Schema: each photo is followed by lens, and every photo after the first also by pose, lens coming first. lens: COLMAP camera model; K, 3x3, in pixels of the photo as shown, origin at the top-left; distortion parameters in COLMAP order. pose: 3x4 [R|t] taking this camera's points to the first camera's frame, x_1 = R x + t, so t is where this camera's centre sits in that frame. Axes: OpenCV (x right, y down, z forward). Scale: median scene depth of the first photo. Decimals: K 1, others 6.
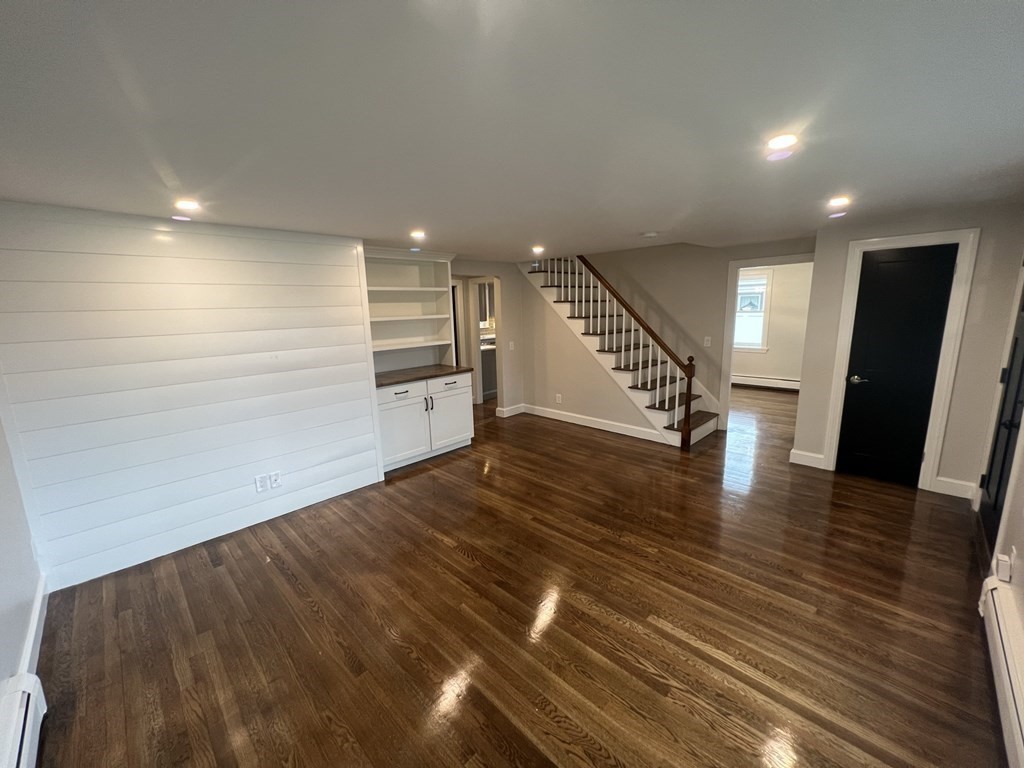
lens RADIAL K [[407.2, 0, 509.4], [0, 407.2, 382.6], [0, 0, 1]] dist [0.000064, -0.000546]
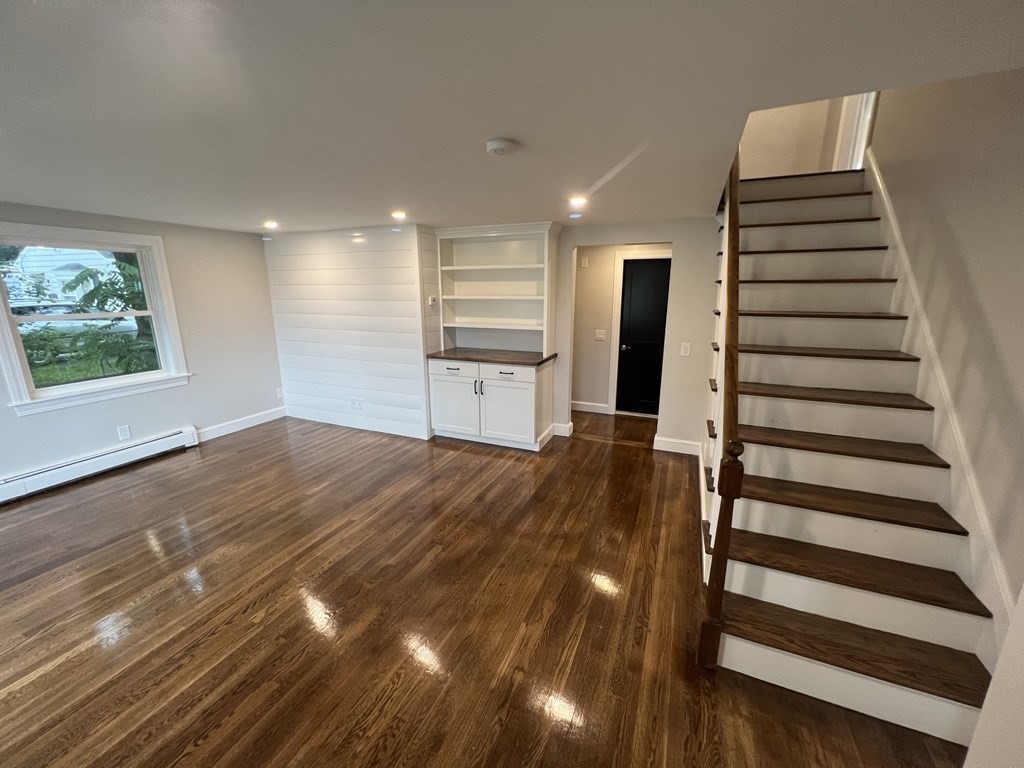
lens RADIAL K [[407.2, 0, 512.3], [0, 407.2, 382.8], [0, 0, 1]] dist [0.000064, -0.000546]
pose [[0.369011, 0.230839, -0.900302, 0.847701], [-0.180874, 0.967982, 0.174057, -0.171863], [0.911655, 0.098612, 0.398949, 0.835502]]
